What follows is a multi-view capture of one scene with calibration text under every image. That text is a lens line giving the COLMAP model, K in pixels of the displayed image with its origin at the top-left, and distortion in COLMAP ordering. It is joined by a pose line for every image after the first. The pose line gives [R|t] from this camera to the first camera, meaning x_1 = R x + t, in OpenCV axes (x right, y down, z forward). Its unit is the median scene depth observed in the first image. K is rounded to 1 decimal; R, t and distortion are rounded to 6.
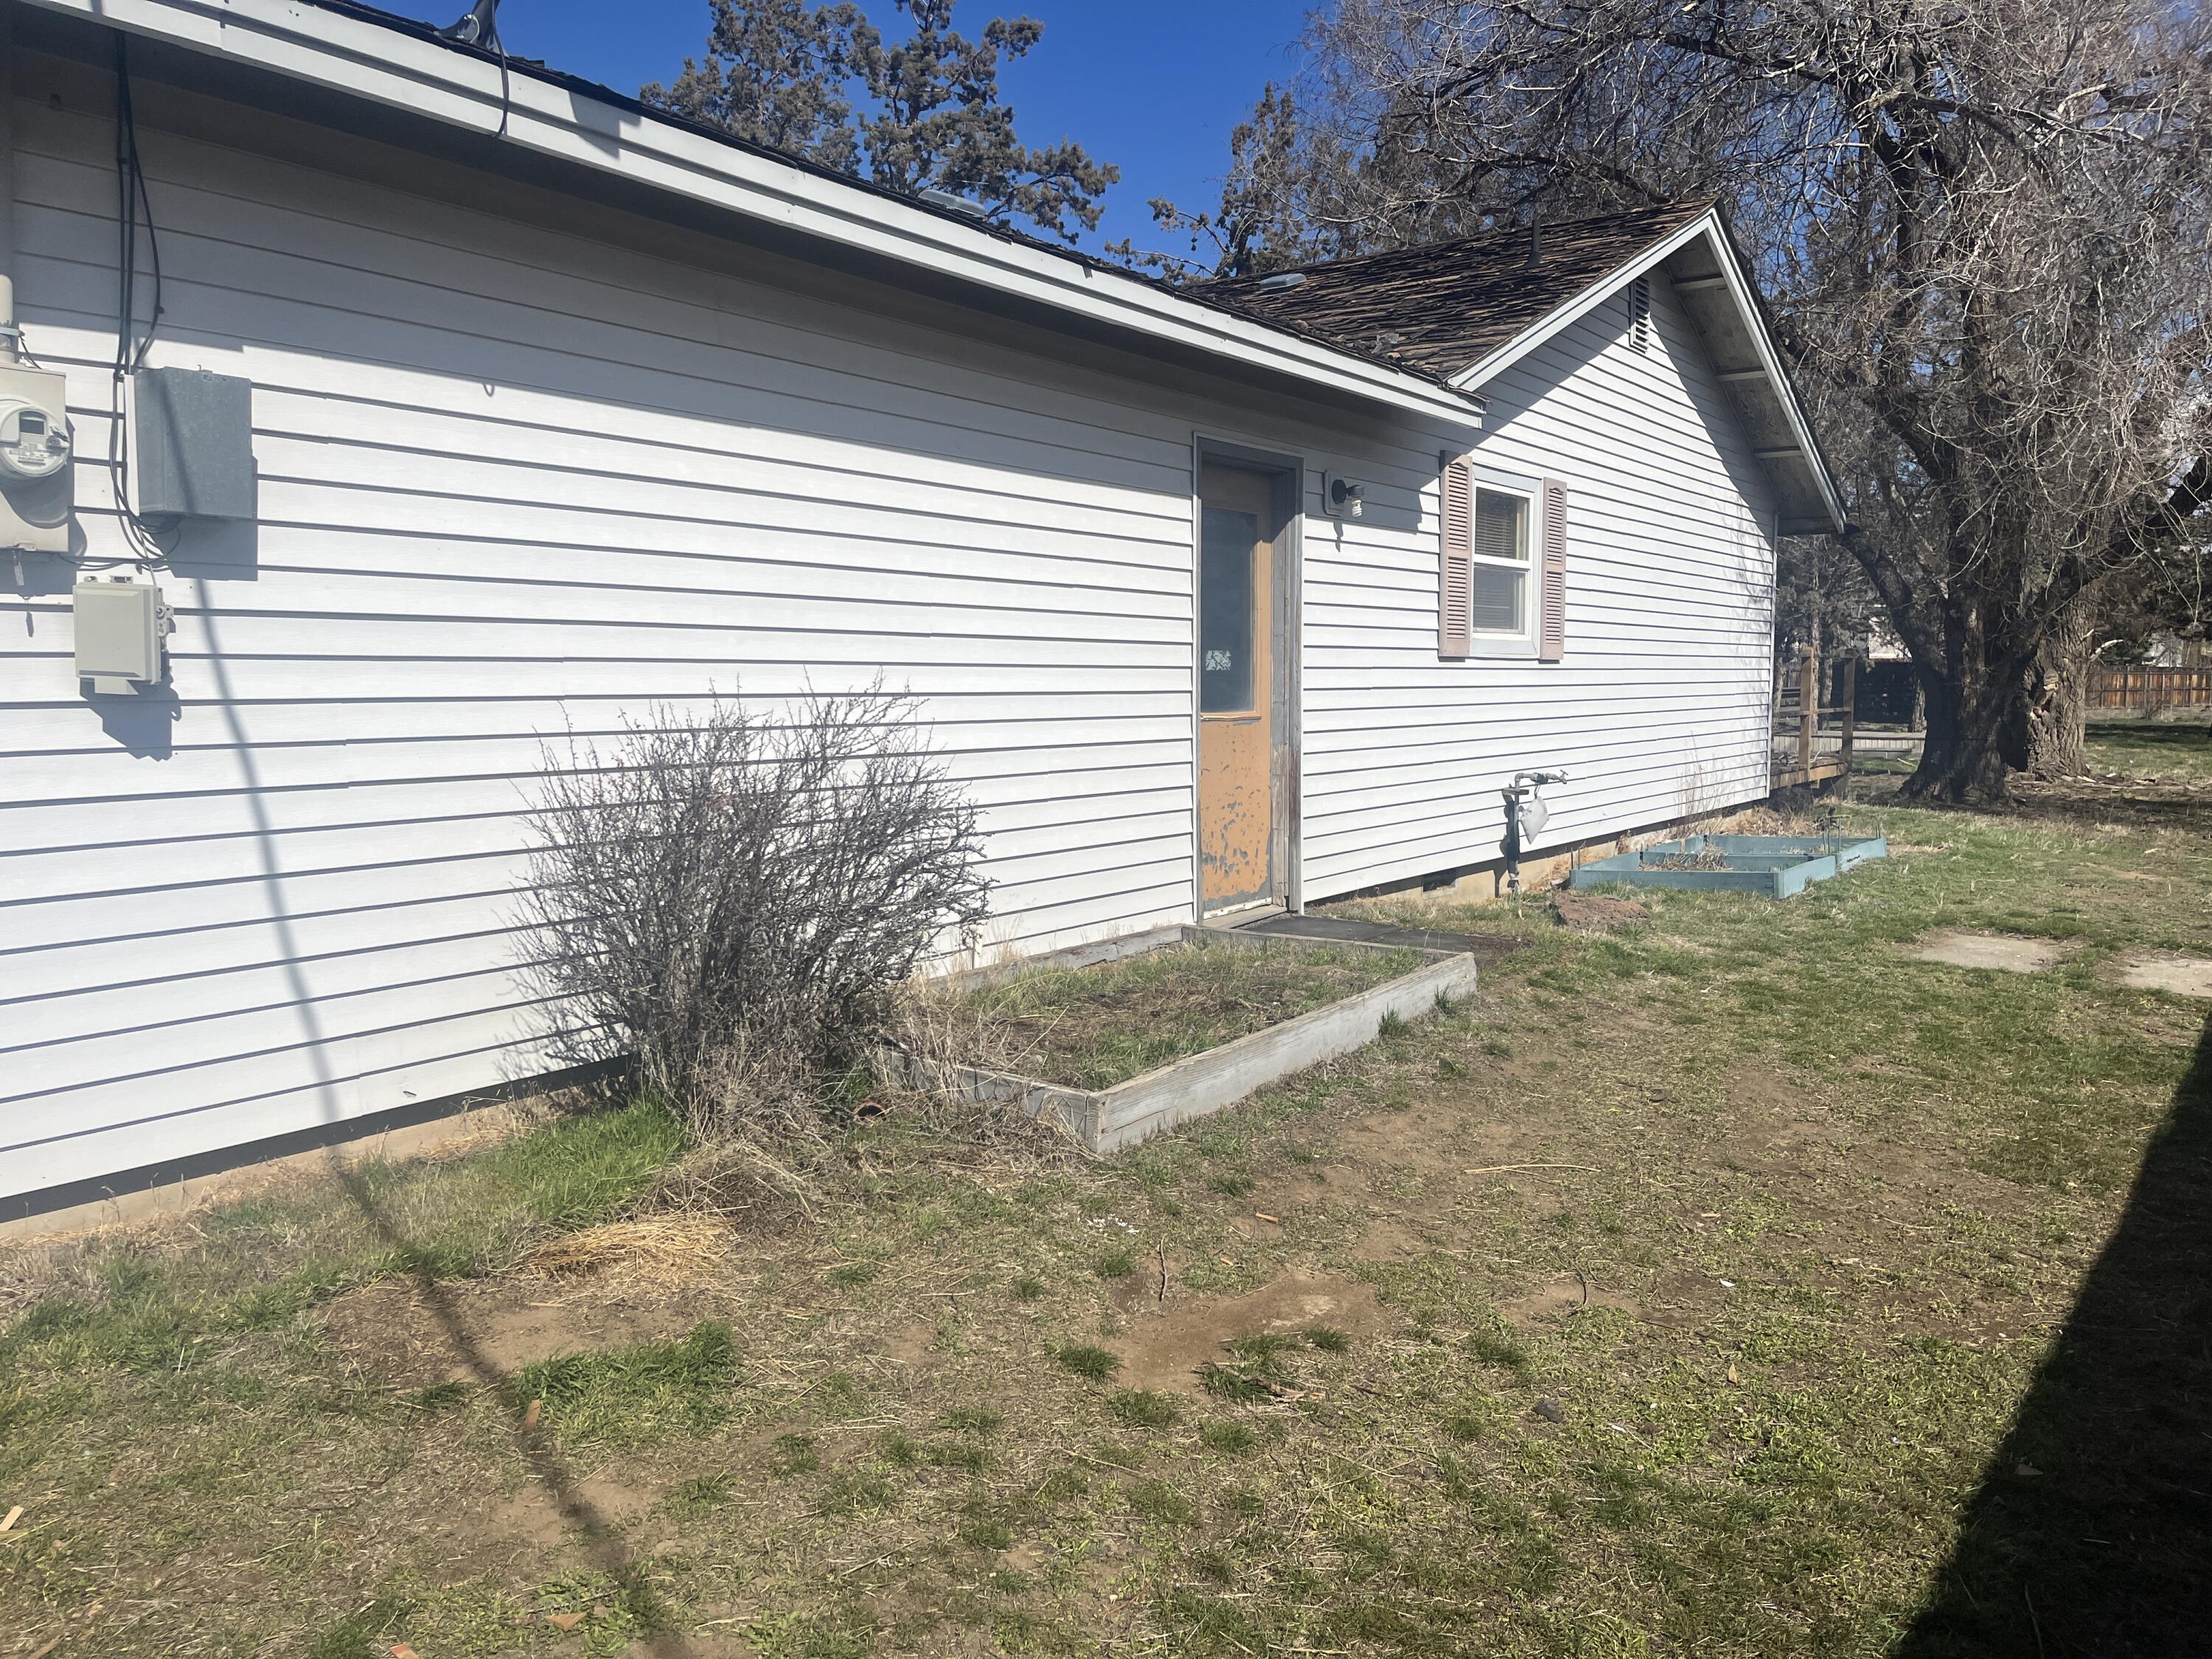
lens RADIAL K [[1670.0, 0, 1115.0], [0, 1670.0, 827.4], [0, 0, 1]] dist [0.079267, -0.099884]
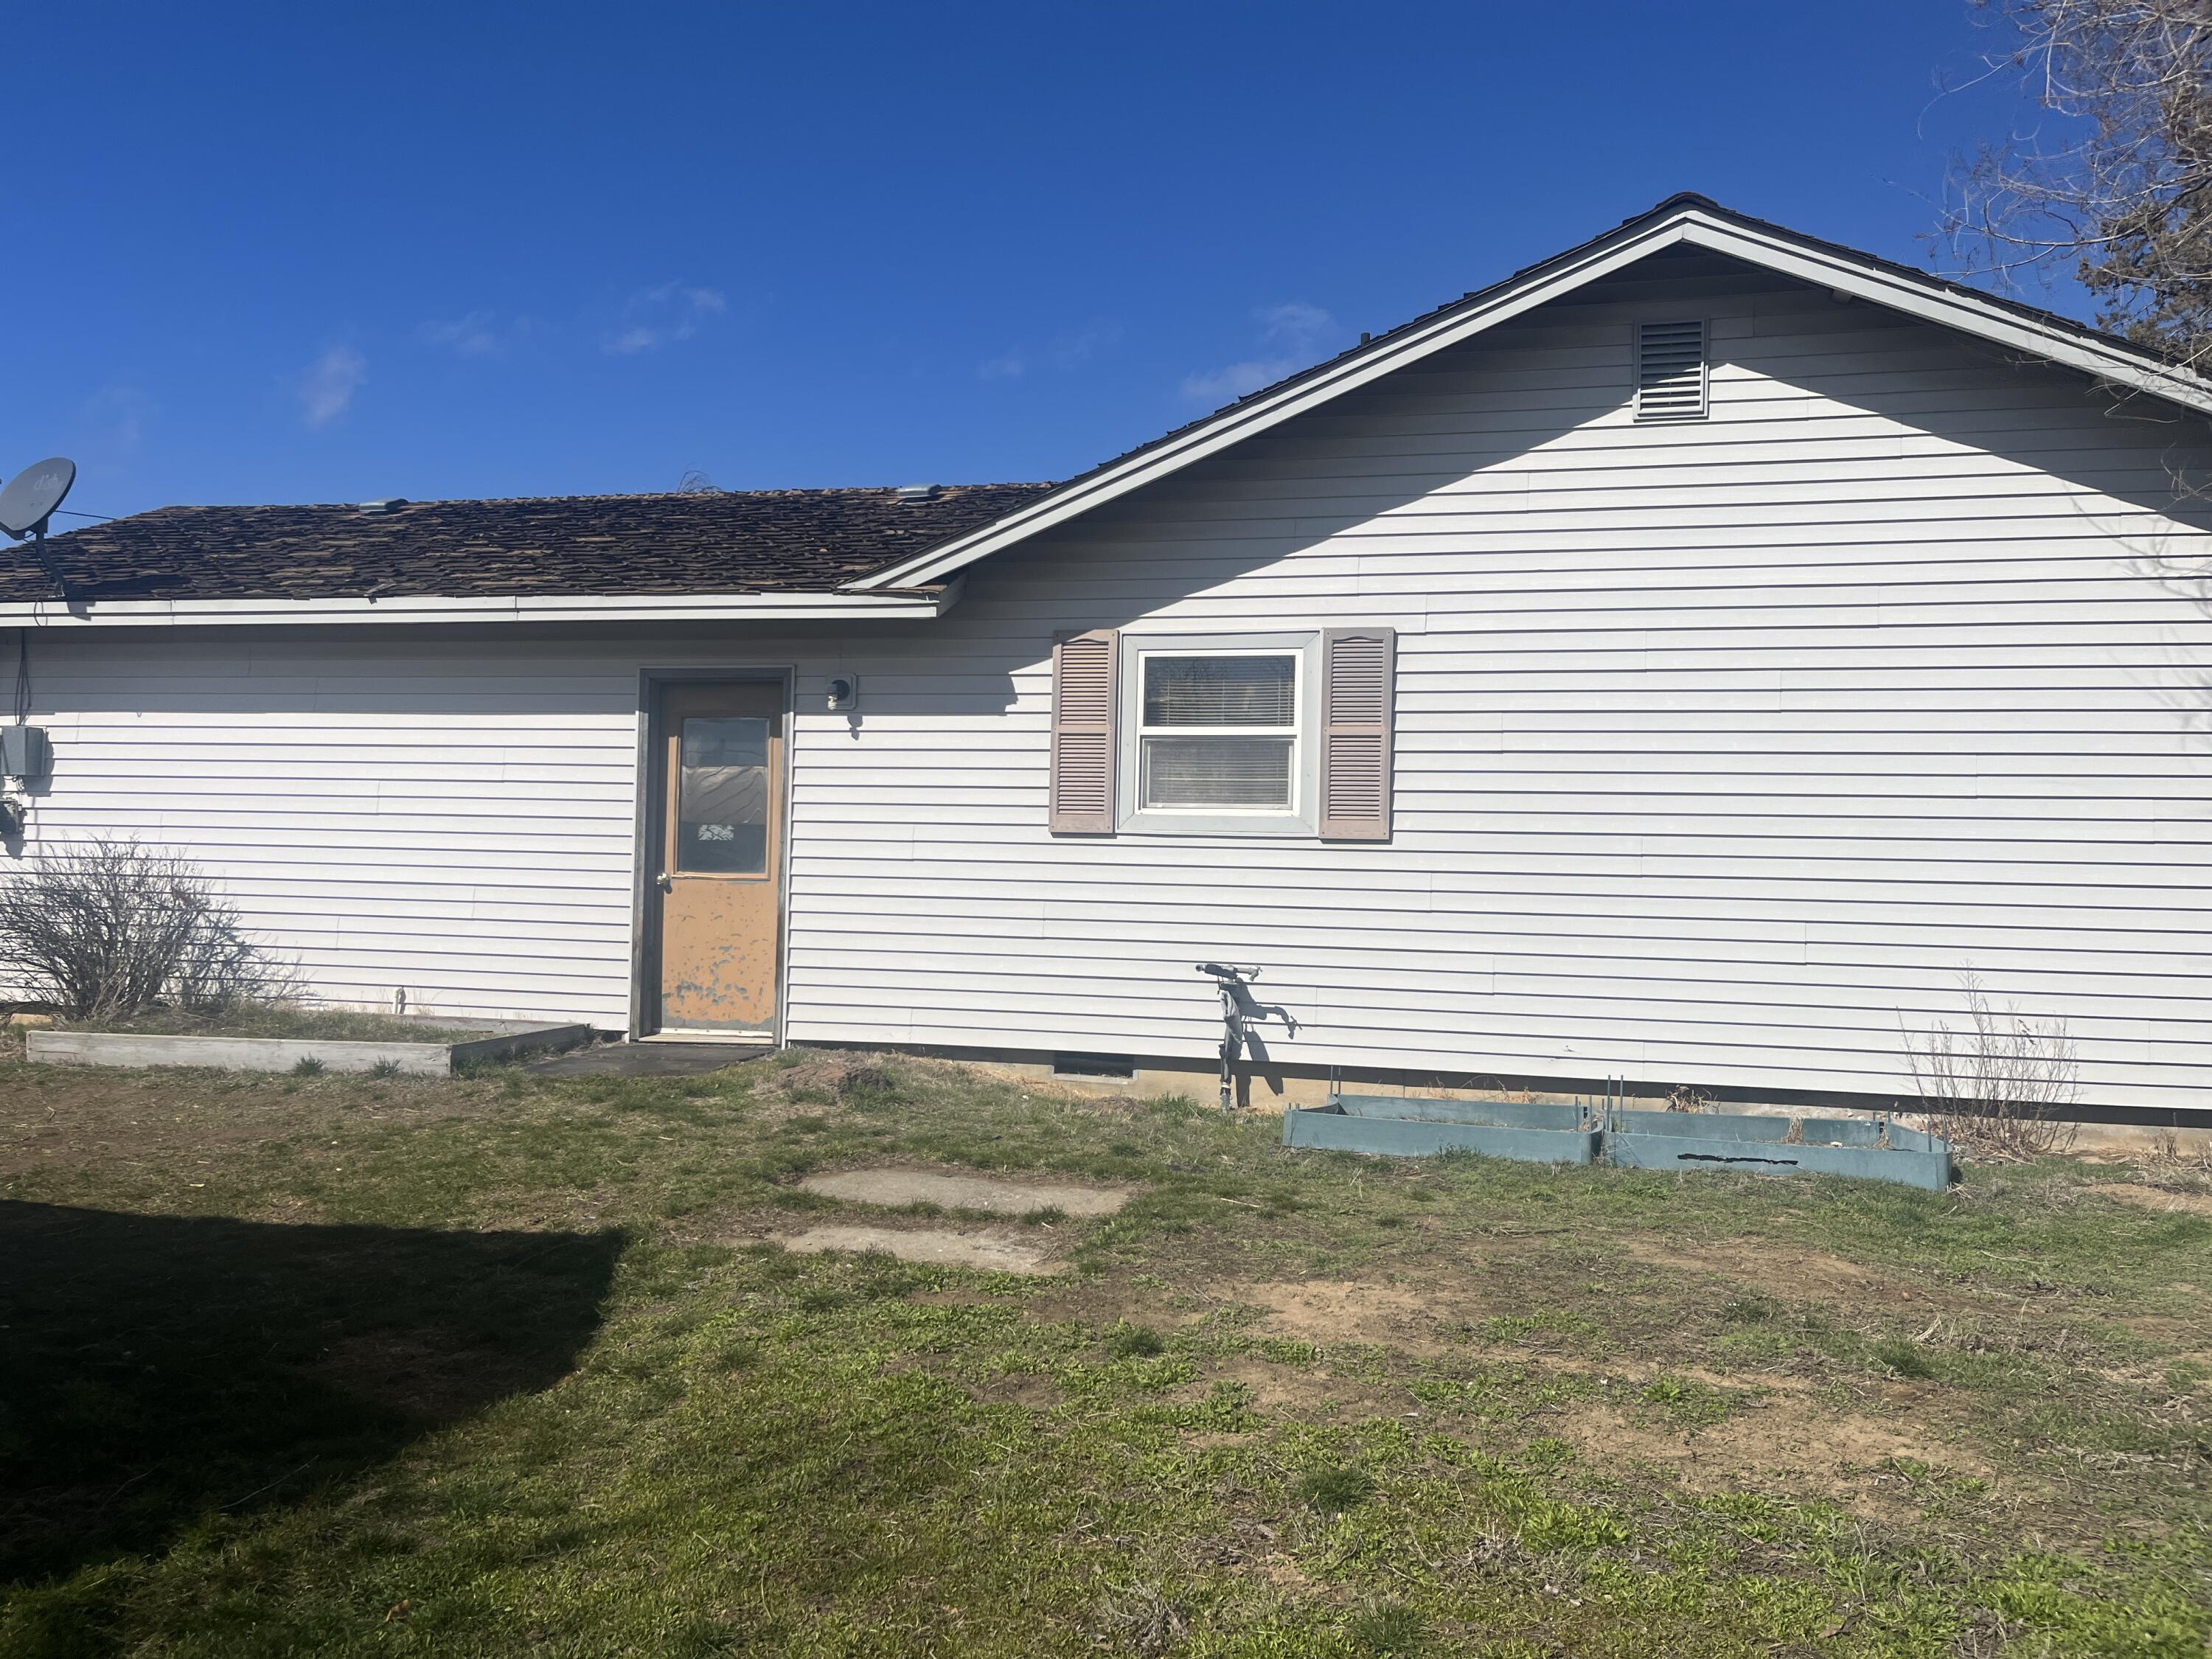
lens RADIAL K [[1670.0, 0, 1115.0], [0, 1670.0, 827.4], [0, 0, 1]] dist [0.079267, -0.099884]
pose [[0.375345, -0.014524, -0.926771, 1.294510], [-0.106639, 0.992561, -0.058744, -0.058006], [0.920730, 0.120879, 0.371004, 0.763526]]
